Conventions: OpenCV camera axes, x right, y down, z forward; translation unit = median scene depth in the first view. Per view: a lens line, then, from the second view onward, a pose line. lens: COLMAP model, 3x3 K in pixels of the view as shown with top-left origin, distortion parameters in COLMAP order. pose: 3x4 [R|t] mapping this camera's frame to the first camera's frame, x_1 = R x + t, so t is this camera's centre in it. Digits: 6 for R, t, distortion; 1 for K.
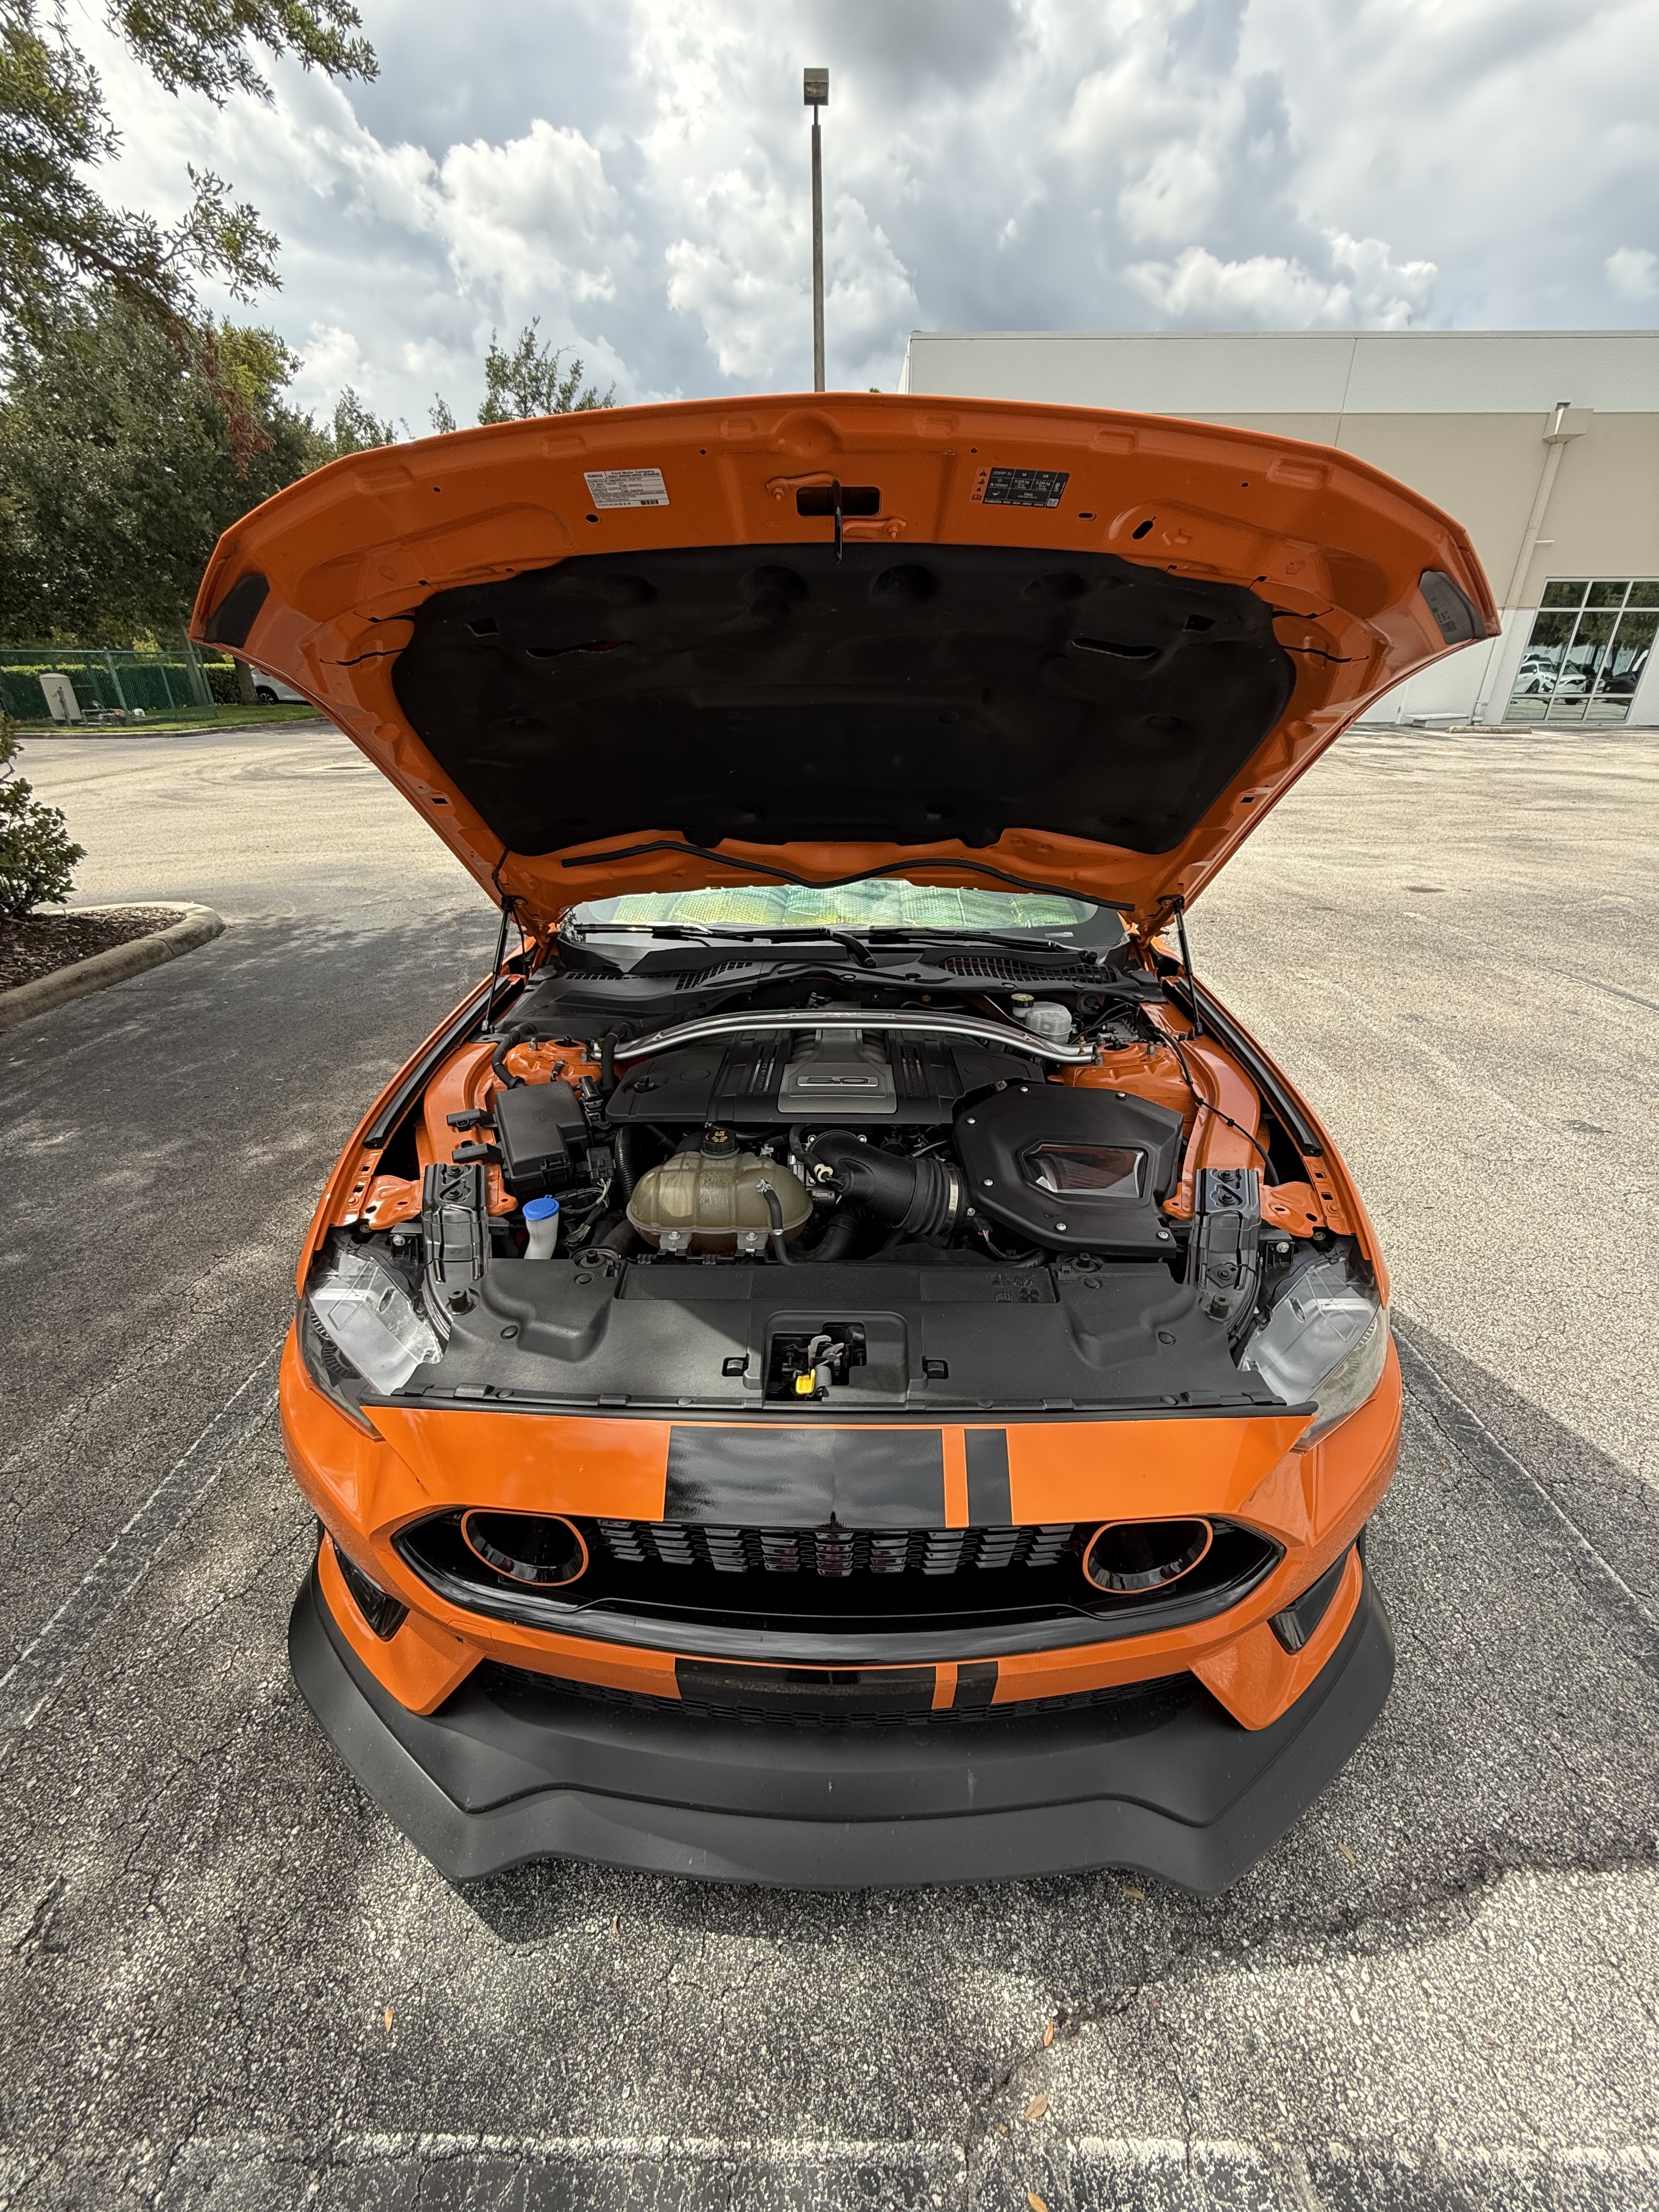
lens RADIAL K [[888.3, 0, 832.2], [0, 888.3, 1108.3], [0, 0, 1]] dist [-0.000659, 0.000058]
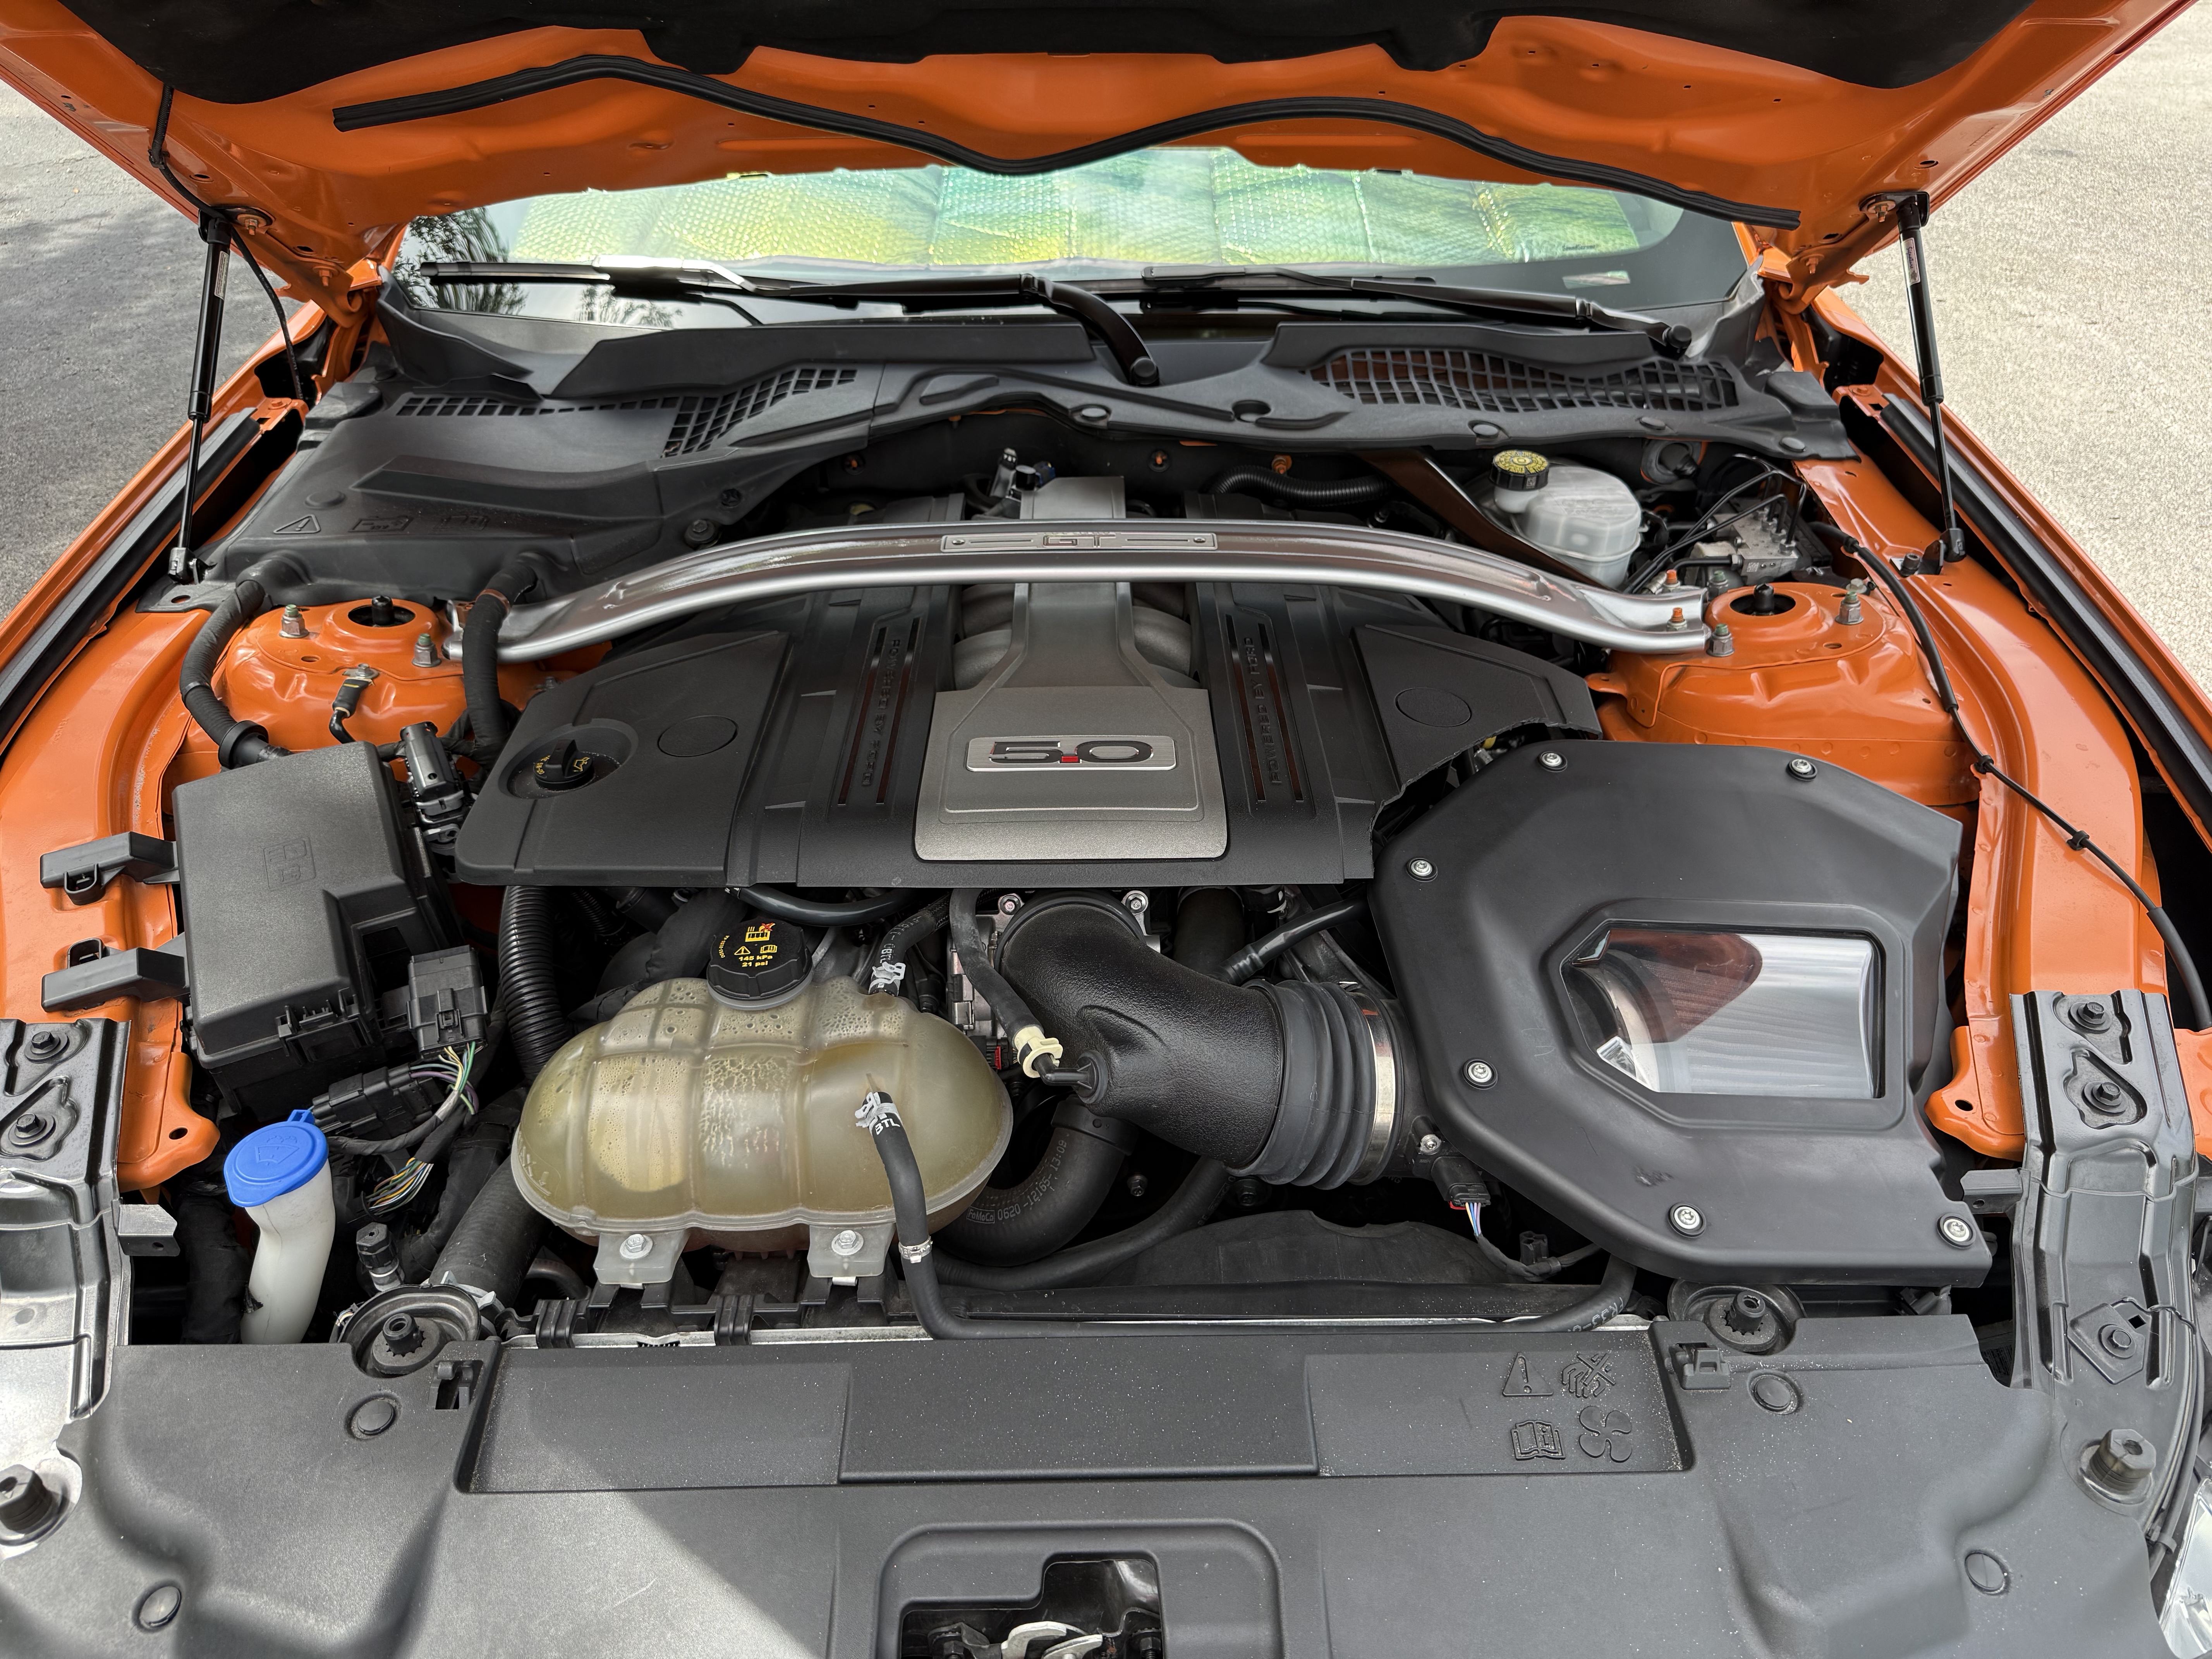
lens RADIAL K [[1557.3, 0, 1105.7], [0, 1557.3, 831.0], [0, 0, 1]] dist [0.018628, -0.026294]
pose [[0.999515, -0.018711, 0.024896, 0.003363], [0.013351, 0.979654, 0.200248, -0.116338], [-0.028136, -0.199818, 0.979429, 0.300947]]
